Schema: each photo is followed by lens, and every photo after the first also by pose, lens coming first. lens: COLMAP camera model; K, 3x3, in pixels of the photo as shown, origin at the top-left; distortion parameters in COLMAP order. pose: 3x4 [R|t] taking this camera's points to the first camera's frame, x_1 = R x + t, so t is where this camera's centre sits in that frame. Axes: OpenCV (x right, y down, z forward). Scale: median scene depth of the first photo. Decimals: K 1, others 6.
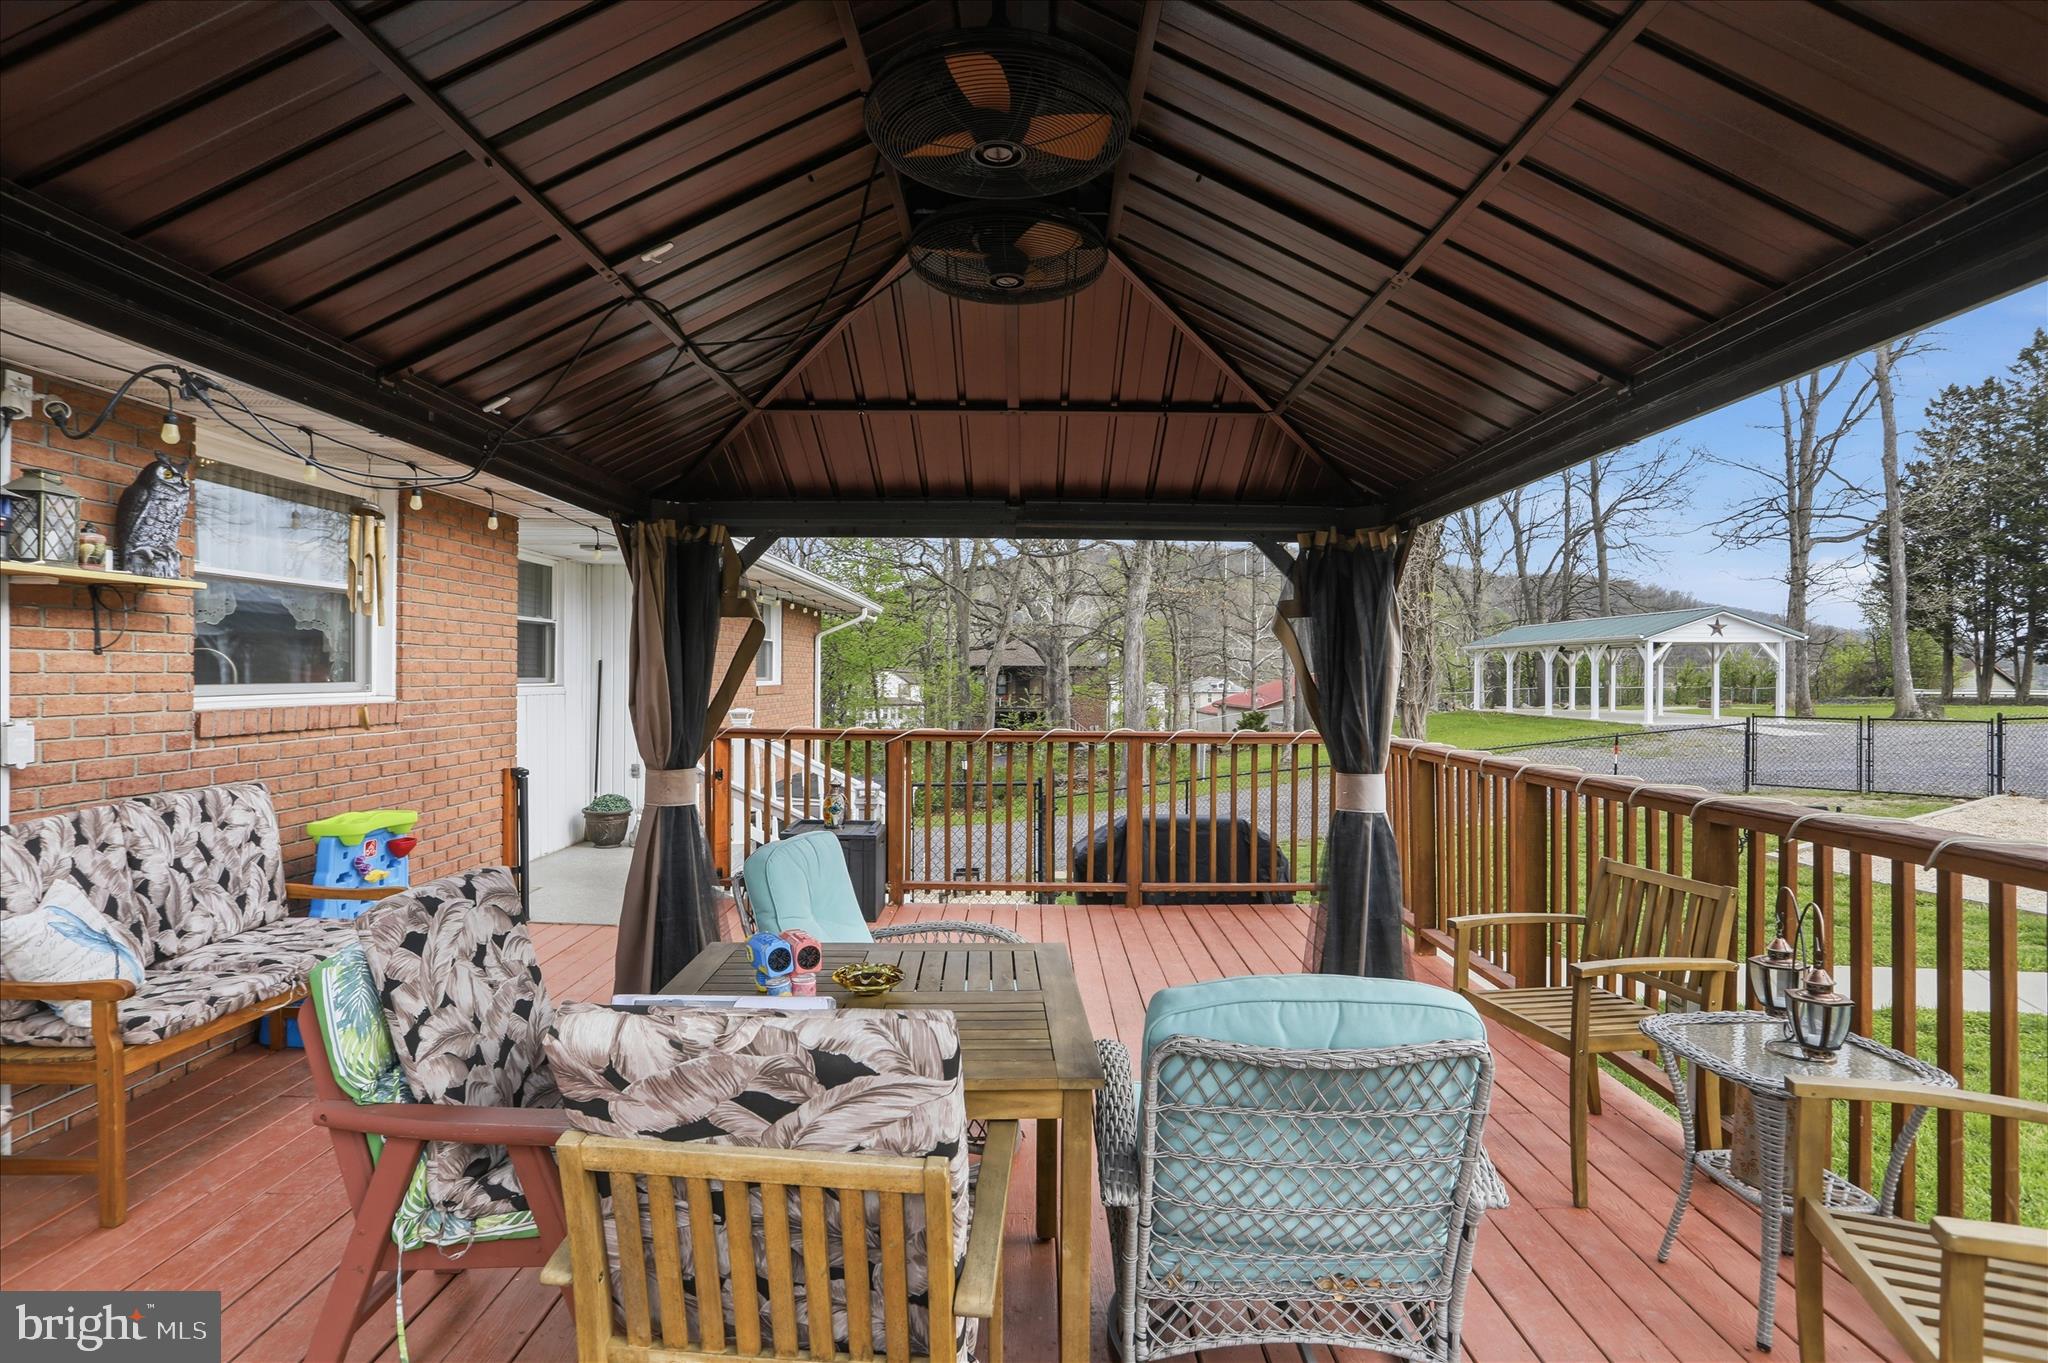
lens RADIAL K [[1012.4, 0, 1024.0], [0, 1012.4, 681.5], [0, 0, 1]] dist [-0.088512, 0.044008]
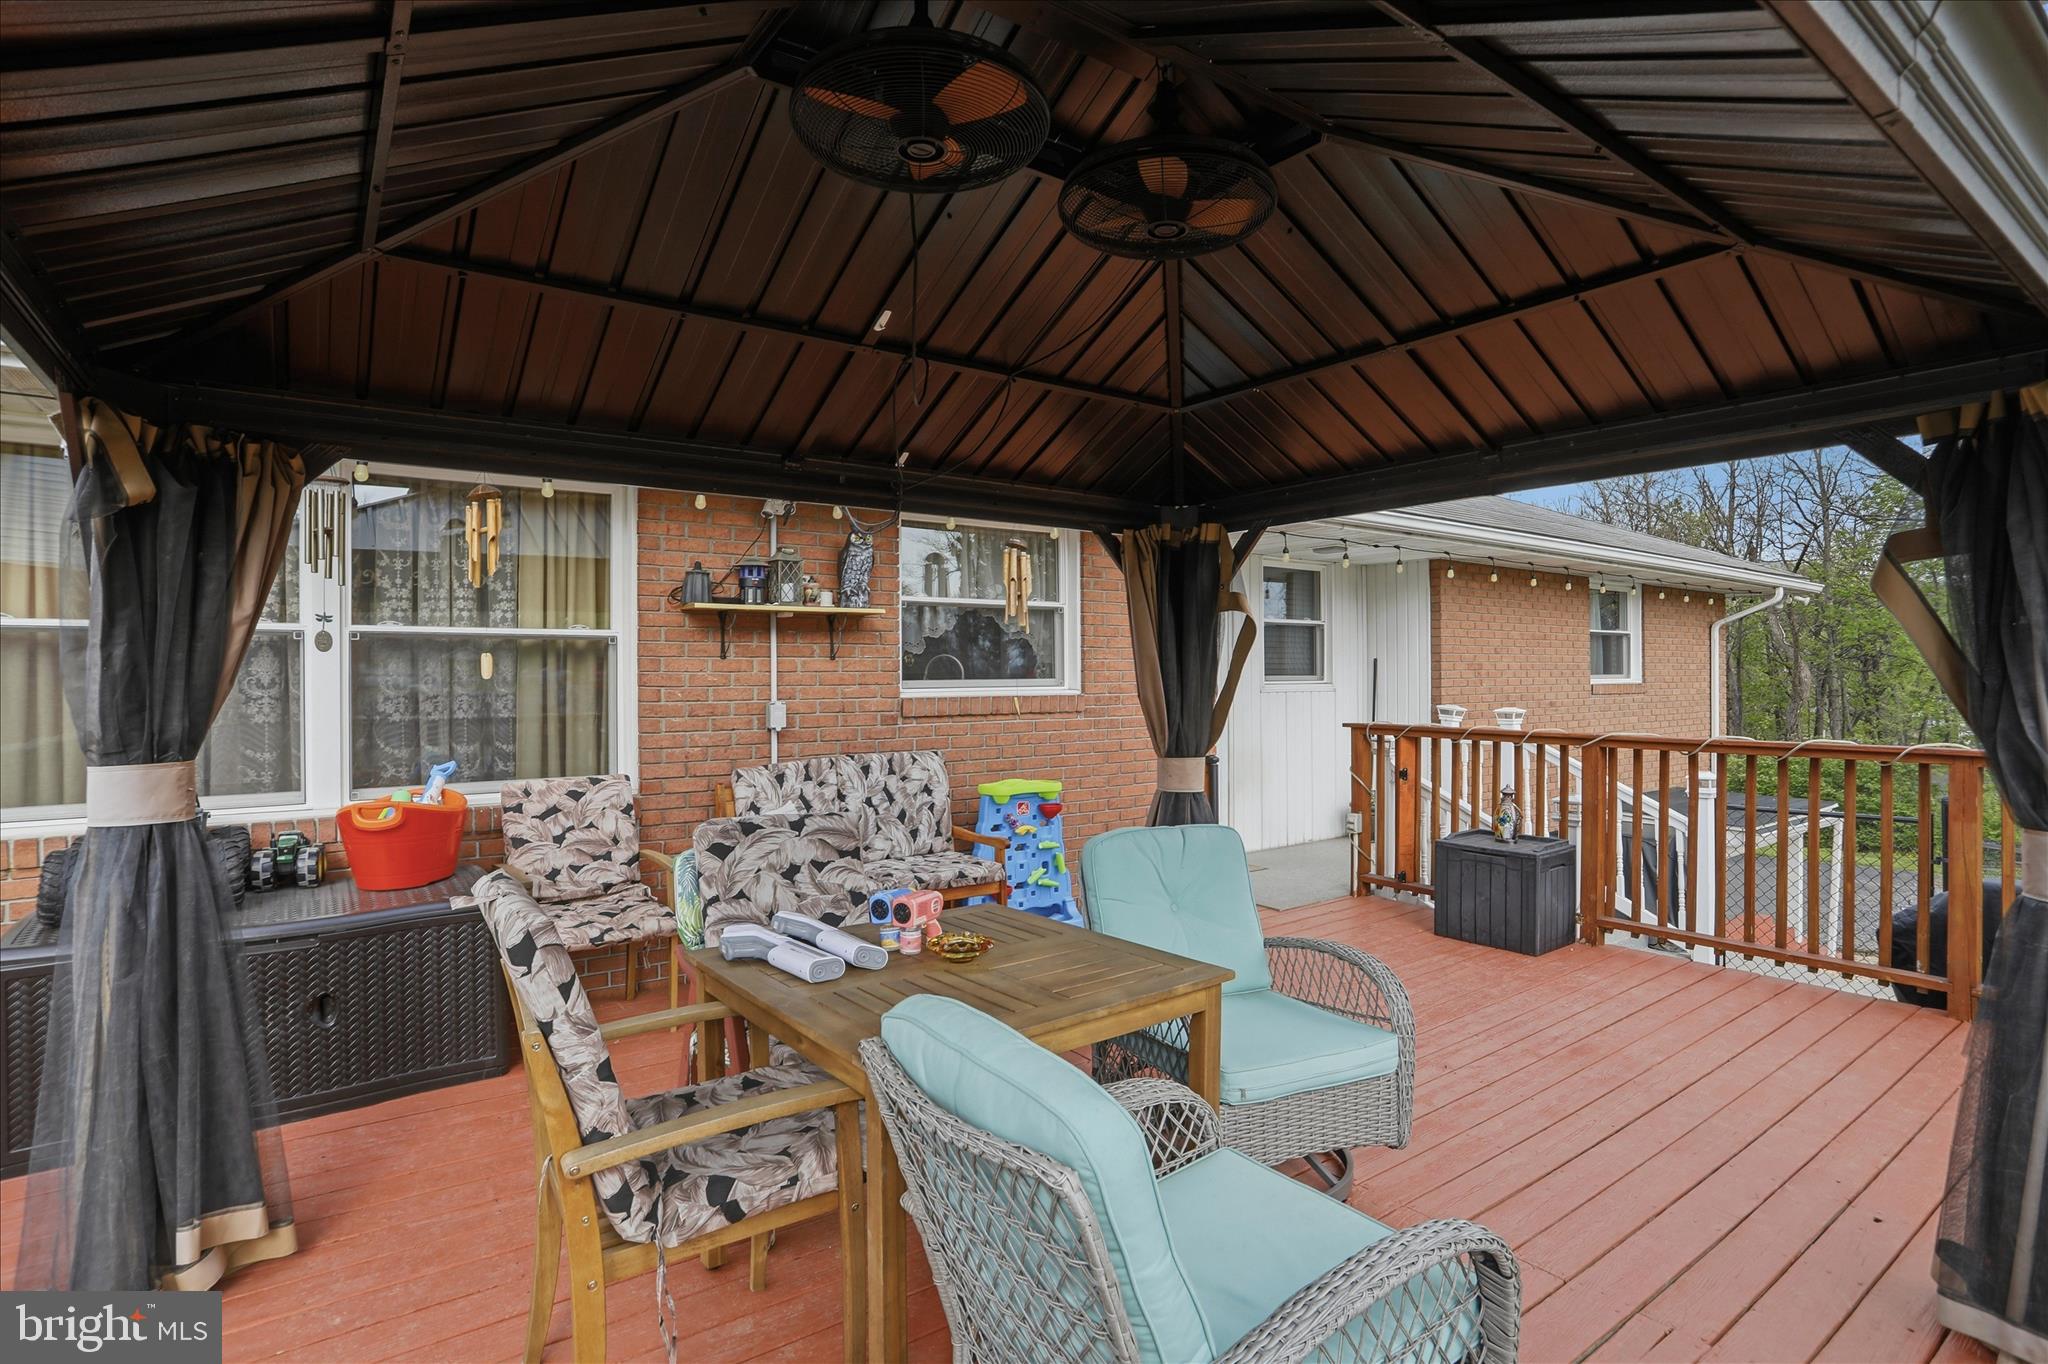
lens RADIAL K [[1012.4, 0, 1024.0], [0, 1012.4, 682.0], [0, 0, 1]] dist [-0.088512, 0.044008]
pose [[0.594454, -0.003296, -0.804123, 0.447156], [0.003168, 0.999993, -0.001758, 0.009378], [0.804123, -0.001503, 0.594460, 0.247461]]
